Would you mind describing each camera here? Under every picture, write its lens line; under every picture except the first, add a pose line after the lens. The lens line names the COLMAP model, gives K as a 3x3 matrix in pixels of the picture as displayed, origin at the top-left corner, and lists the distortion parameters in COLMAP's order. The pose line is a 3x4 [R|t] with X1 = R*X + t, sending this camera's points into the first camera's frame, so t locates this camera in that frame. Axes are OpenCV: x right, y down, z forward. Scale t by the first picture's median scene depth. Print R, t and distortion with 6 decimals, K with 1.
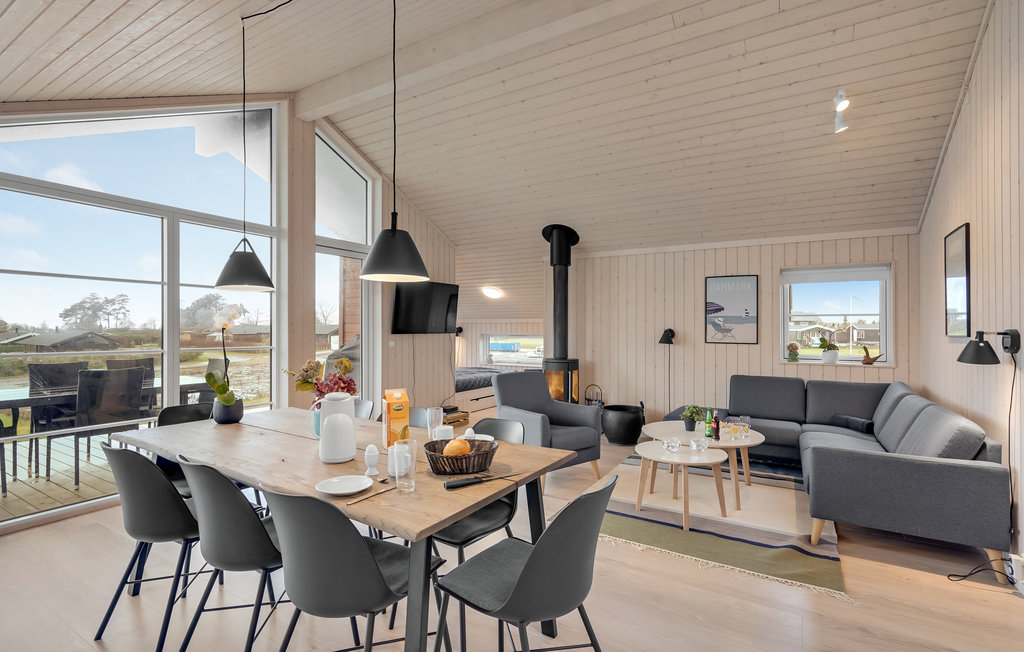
lens RADIAL K [[481.5, 0, 527.0], [0, 481.5, 317.7], [0, 0, 1]] dist [-0.000643, 0.000723]
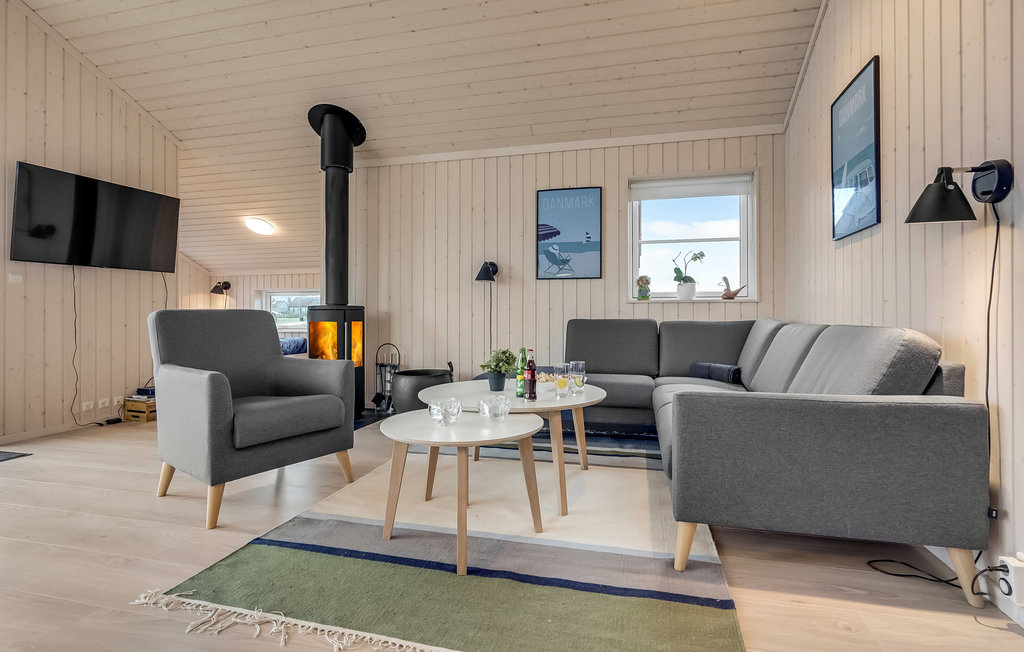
lens RADIAL K [[508.7, 0, 531.3], [0, 508.7, 303.1], [0, 0, 1]] dist [0.002477, 0.003646]
pose [[0.956825, -0.001972, 0.290659, 0.174771], [0.000198, 0.999981, 0.006131, 0.108157], [-0.290666, -0.005809, 0.956807, 0.330252]]
